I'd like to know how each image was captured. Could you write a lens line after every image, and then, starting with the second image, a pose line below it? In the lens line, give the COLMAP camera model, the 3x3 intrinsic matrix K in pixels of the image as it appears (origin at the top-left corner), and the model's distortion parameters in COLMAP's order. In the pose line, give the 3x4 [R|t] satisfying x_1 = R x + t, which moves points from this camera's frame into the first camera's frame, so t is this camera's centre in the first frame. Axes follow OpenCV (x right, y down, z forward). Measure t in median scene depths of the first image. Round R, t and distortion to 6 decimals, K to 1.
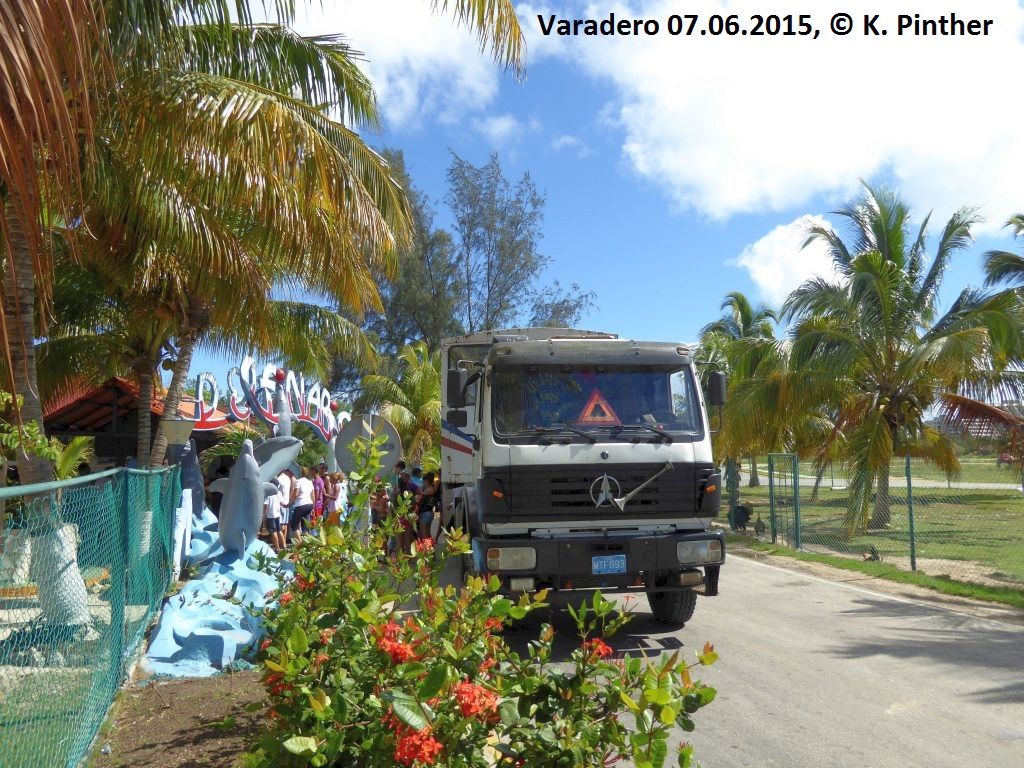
lens RADIAL K [[737.9, 0, 544.3], [0, 737.9, 445.4], [0, 0, 1]] dist [-0.025933, 0.001366]
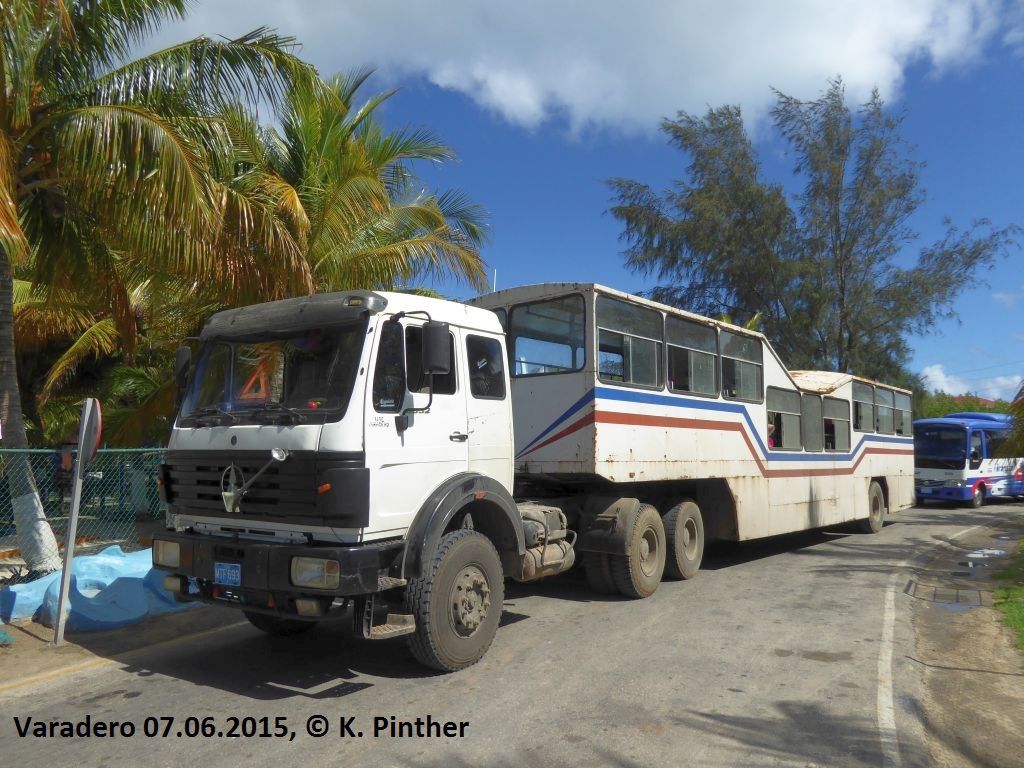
lens RADIAL K [[737.9, 0, 544.3], [0, 737.9, 445.4], [0, 0, 1]] dist [-0.025933, 0.001366]
pose [[0.747841, 0.011683, -0.663775, 0.869503], [-0.001156, 0.999867, 0.016297, 0.005664], [0.663877, -0.011420, 0.747755, 0.614766]]
